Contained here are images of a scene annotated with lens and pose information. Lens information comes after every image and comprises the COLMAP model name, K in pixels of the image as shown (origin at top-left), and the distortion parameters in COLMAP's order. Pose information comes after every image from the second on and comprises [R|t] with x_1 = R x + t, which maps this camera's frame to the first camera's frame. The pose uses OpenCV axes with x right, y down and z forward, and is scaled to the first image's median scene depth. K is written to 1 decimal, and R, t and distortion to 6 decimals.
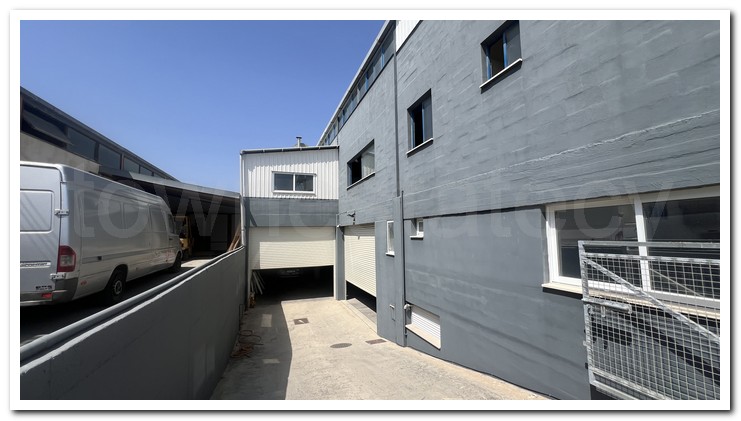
lens RADIAL K [[280.5, 0, 368.7], [0, 280.5, 210.0], [0, 0, 1]] dist [-0.003783, 0.001224]
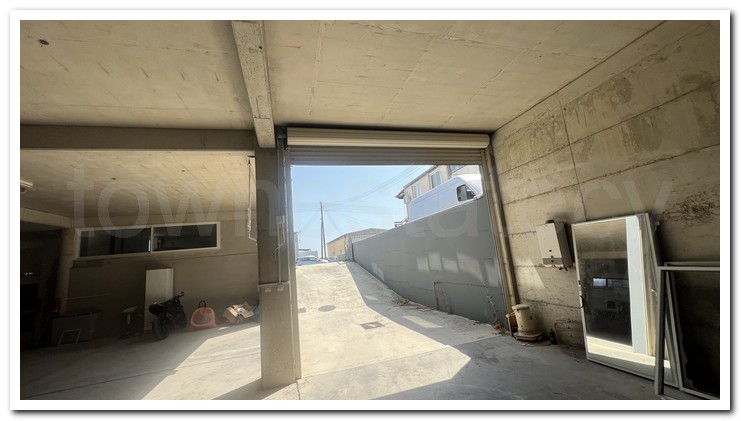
lens RADIAL K [[280.5, 0, 368.4], [0, 280.5, 210.1], [0, 0, 1]] dist [-0.003783, 0.001224]
pose [[-0.990965, 0.122764, 0.054016, -0.444745], [0.105711, 0.962773, -0.248784, 0.434362], [-0.082546, -0.240826, -0.967052, 2.527254]]
